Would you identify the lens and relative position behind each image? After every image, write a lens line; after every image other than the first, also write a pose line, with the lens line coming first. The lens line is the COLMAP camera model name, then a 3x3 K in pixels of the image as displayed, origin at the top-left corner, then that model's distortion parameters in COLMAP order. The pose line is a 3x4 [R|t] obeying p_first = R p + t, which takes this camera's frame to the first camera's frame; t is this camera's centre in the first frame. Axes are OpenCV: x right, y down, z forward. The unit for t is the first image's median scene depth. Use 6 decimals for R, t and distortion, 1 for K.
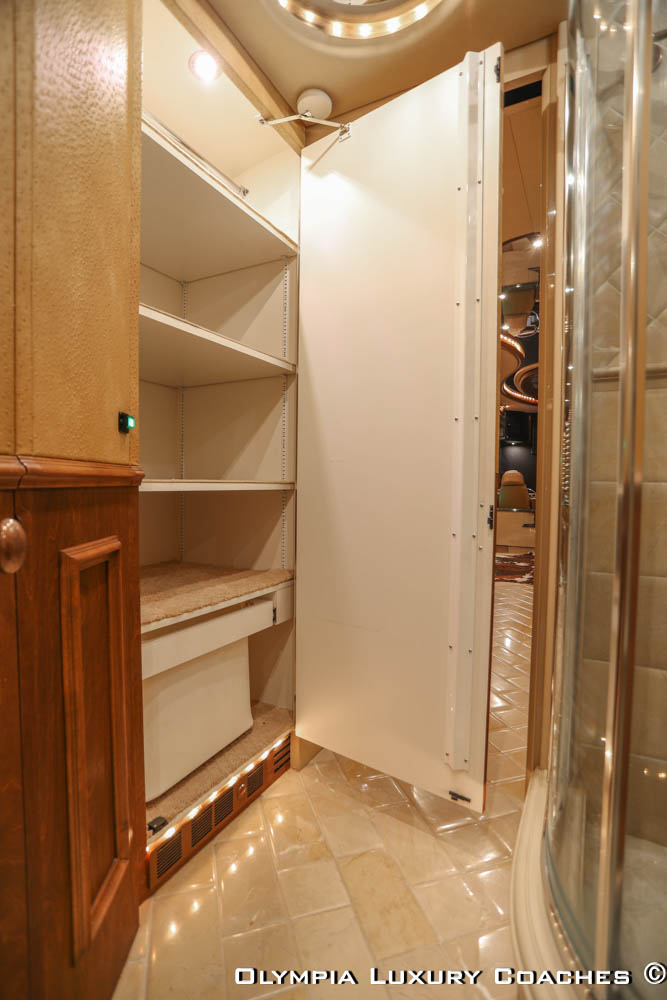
lens RADIAL K [[490.9, 0, 331.8], [0, 490.9, 507.5], [0, 0, 1]] dist [-0.070193, 0.029706]
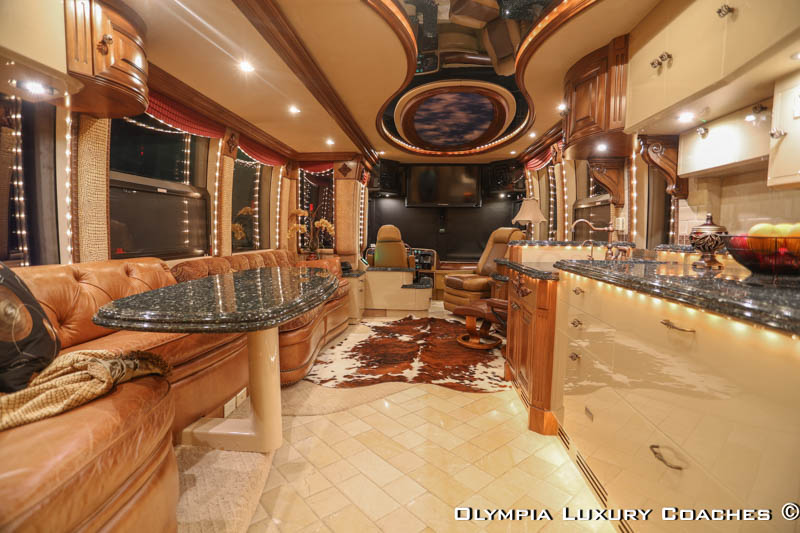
lens RADIAL K [[392.7, 0, 402.2], [0, 392.7, 265.2], [0, 0, 1]] dist [-0.070193, 0.029706]
pose [[0.914030, -0.033981, 0.404221, 0.662492], [0.017122, 0.998829, 0.045250, -0.228176], [-0.405285, -0.034439, 0.913541, 2.186560]]
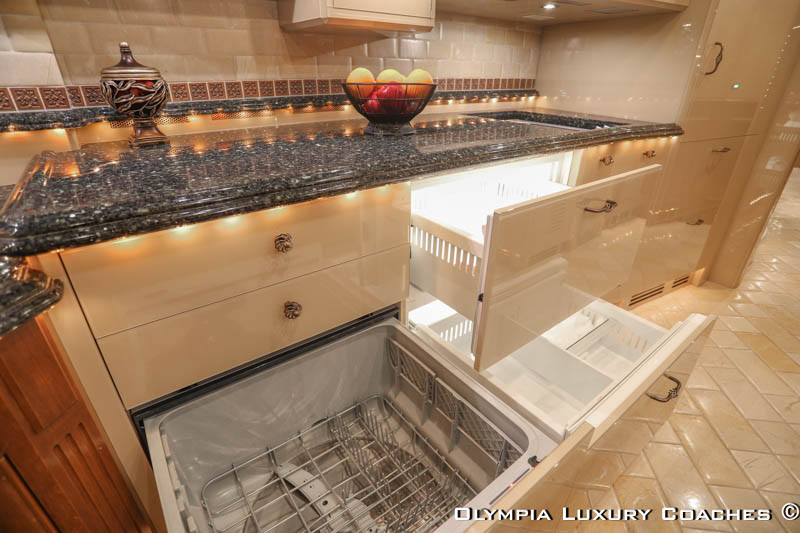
lens RADIAL K [[392.7, 0, 402.4], [0, 392.7, 265.1], [0, 0, 1]] dist [-0.070193, 0.029706]
pose [[-0.909466, -0.202604, 0.363074, 1.549965], [0.002898, 0.870130, 0.492814, -0.334521], [-0.415768, 0.449250, -0.790766, 3.836720]]
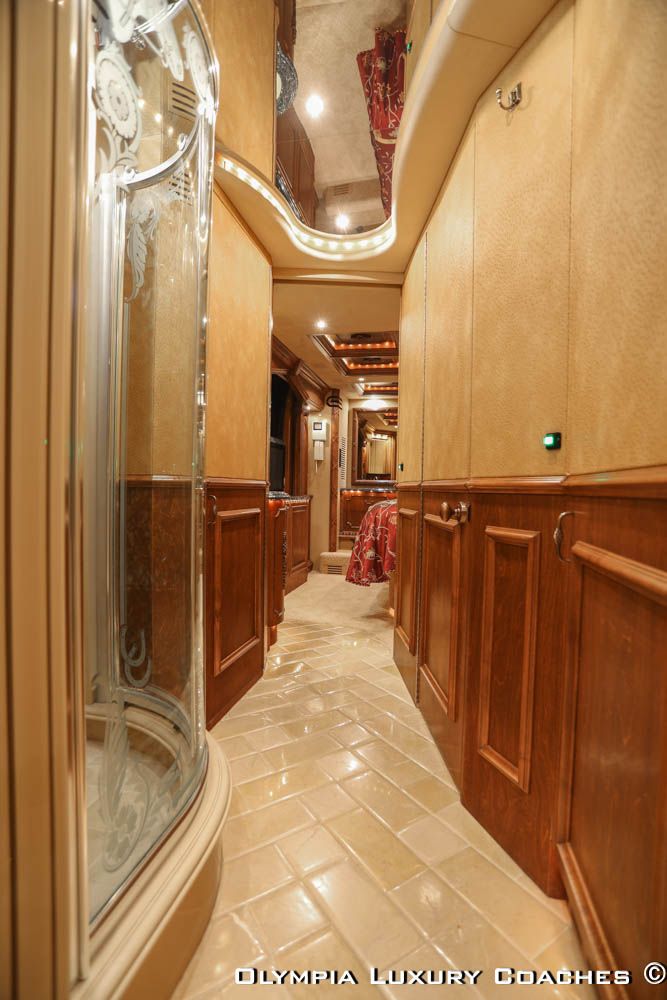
lens RADIAL K [[490.9, 0, 334.8], [0, 490.9, 502.1], [0, 0, 1]] dist [-0.070193, 0.029706]
pose [[-0.962717, -0.018636, -0.269869, 0.373683], [-0.038615, 0.996875, 0.068912, -0.077539], [0.267742, 0.076764, -0.960428, 1.837062]]
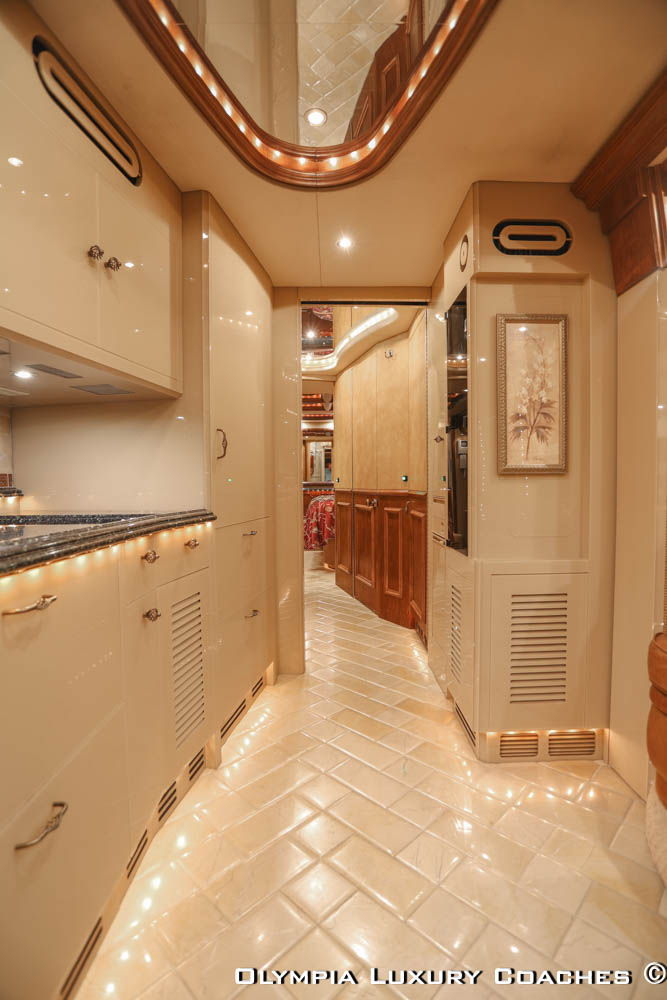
lens RADIAL K [[490.9, 0, 336.0], [0, 490.9, 502.2], [0, 0, 1]] dist [-0.070193, 0.029706]
pose [[-0.879959, 0.018489, -0.474691, 1.631535], [-0.019734, 0.996957, 0.075413, -0.240262], [0.474640, 0.075727, -0.876916, 3.654435]]
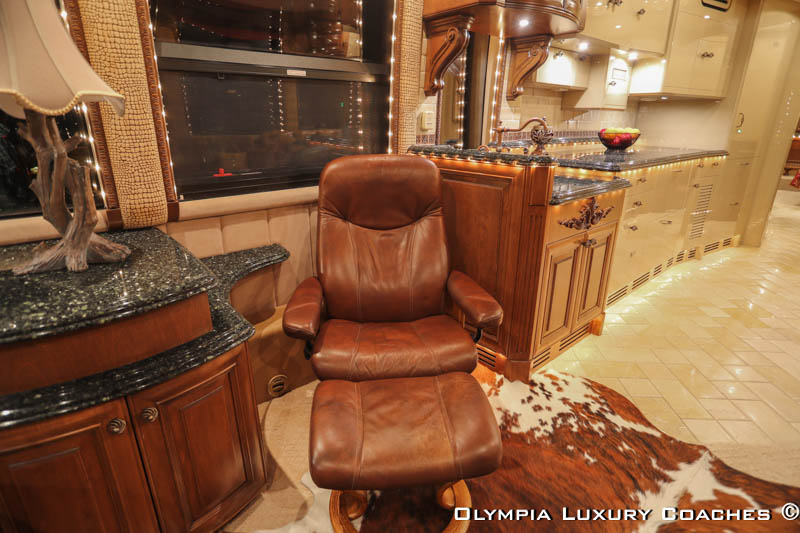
lens RADIAL K [[420.3, 0, 407.2], [0, 420.3, 262.7], [0, 0, 1]] dist [-0.057854, 0.027888]
pose [[-0.933728, -0.128087, 0.334285, 2.396317], [0.005462, 0.928592, 0.371061, -0.475816], [-0.357943, 0.348296, -0.866353, 6.051134]]
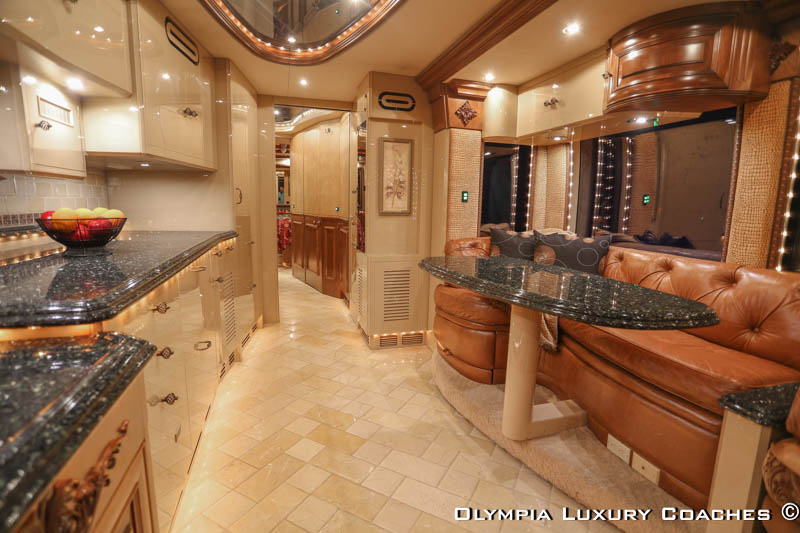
lens RADIAL K [[392.7, 0, 401.9], [0, 392.7, 265.0], [0, 0, 1]] dist [-0.070193, 0.029706]
pose [[-0.707419, 0.089515, -0.701103, 2.268005], [-0.059589, 0.980862, 0.185360, -0.404477], [0.704278, 0.172905, -0.688547, 4.602921]]
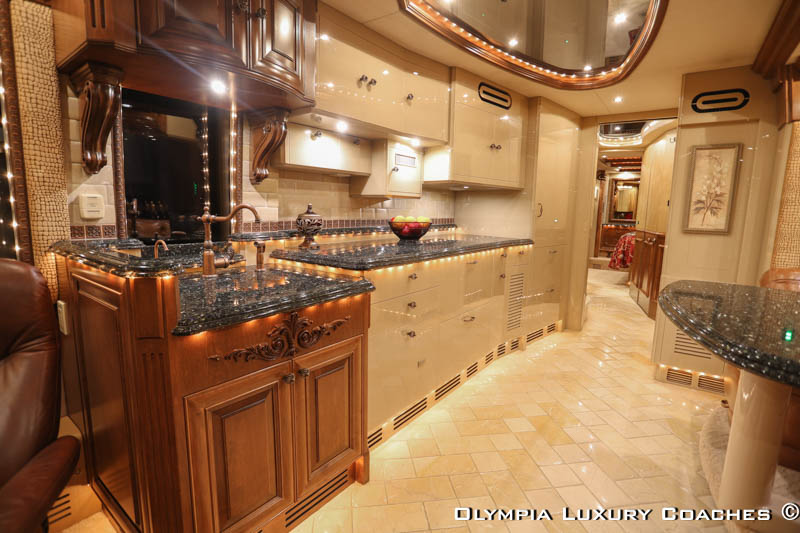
lens RADIAL K [[392.7, 0, 403.7], [0, 392.7, 264.5], [0, 0, 1]] dist [-0.070193, 0.029706]
pose [[-0.988966, -0.050917, 0.139118, 1.780722], [-0.024106, 0.981873, 0.188000, -0.440383], [-0.146168, 0.182572, -0.972267, 5.177962]]
